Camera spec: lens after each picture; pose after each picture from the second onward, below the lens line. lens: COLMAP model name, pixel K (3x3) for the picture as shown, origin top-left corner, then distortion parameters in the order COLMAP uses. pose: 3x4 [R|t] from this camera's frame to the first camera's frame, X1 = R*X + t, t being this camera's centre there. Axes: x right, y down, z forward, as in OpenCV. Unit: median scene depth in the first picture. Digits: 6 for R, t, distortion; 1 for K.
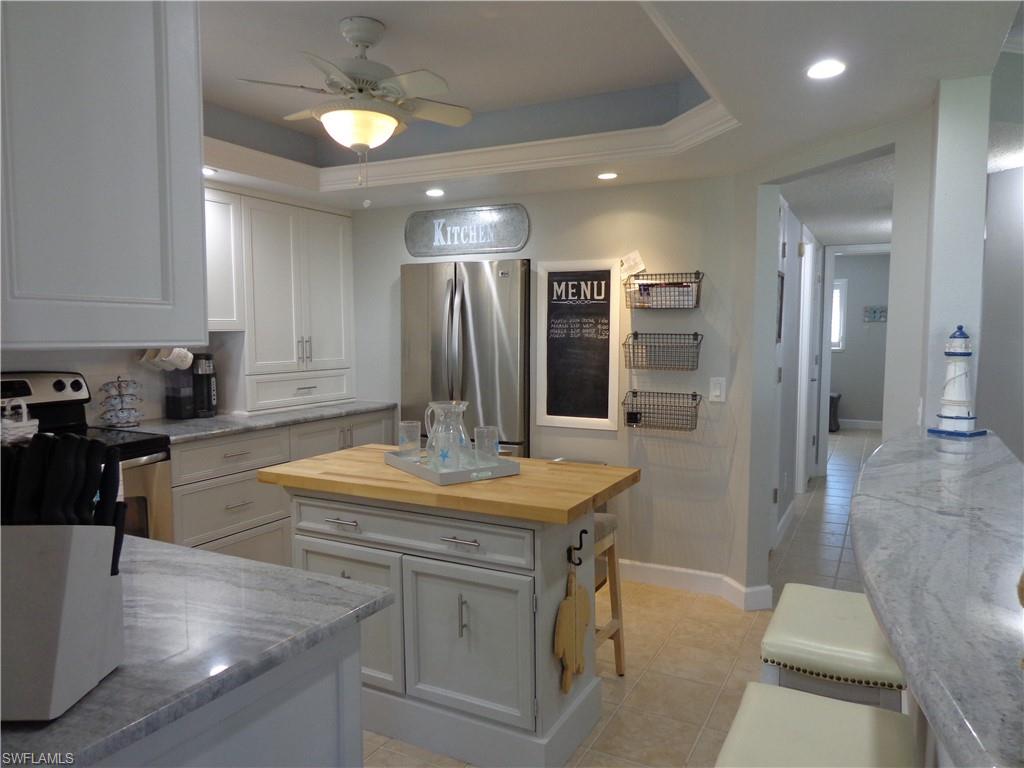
lens RADIAL K [[715.8, 0, 513.1], [0, 715.8, 387.2], [0, 0, 1]] dist [-0.006298, 0.000316]
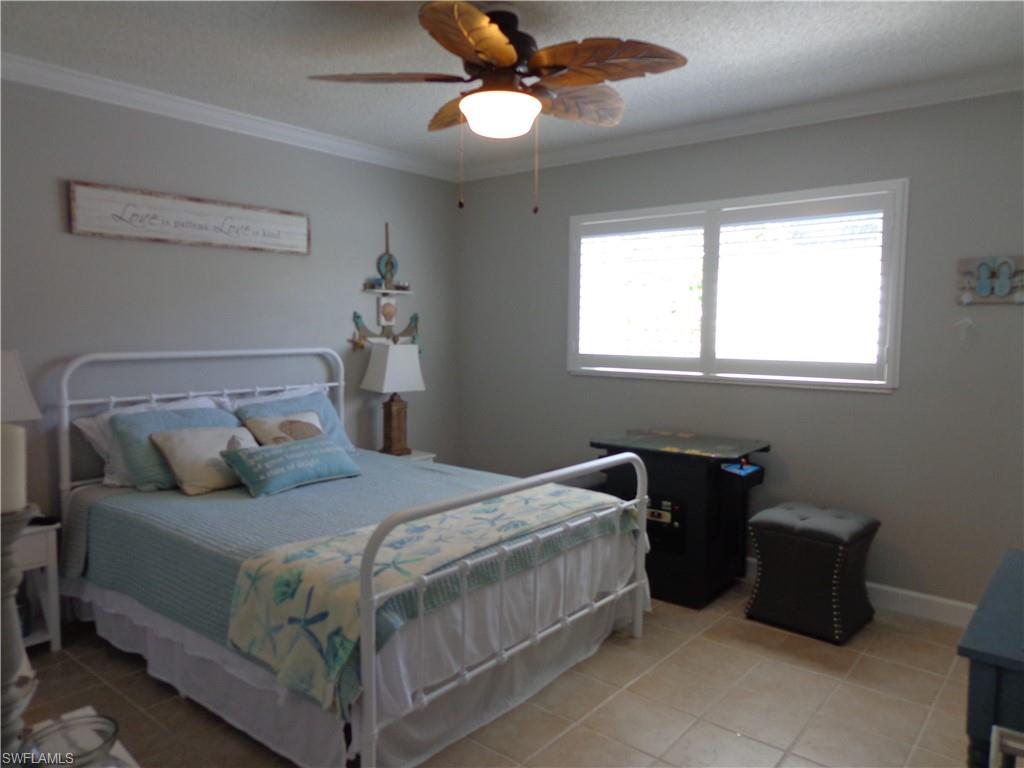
lens RADIAL K [[715.8, 0, 511.2], [0, 715.8, 380.8], [0, 0, 1]] dist [-0.006298, 0.000316]
pose [[0.977868, 0.019926, -0.208273, 0.356500], [-0.019144, 0.999800, 0.005773, -0.054033], [0.208346, -0.001658, 0.978054, 0.629806]]
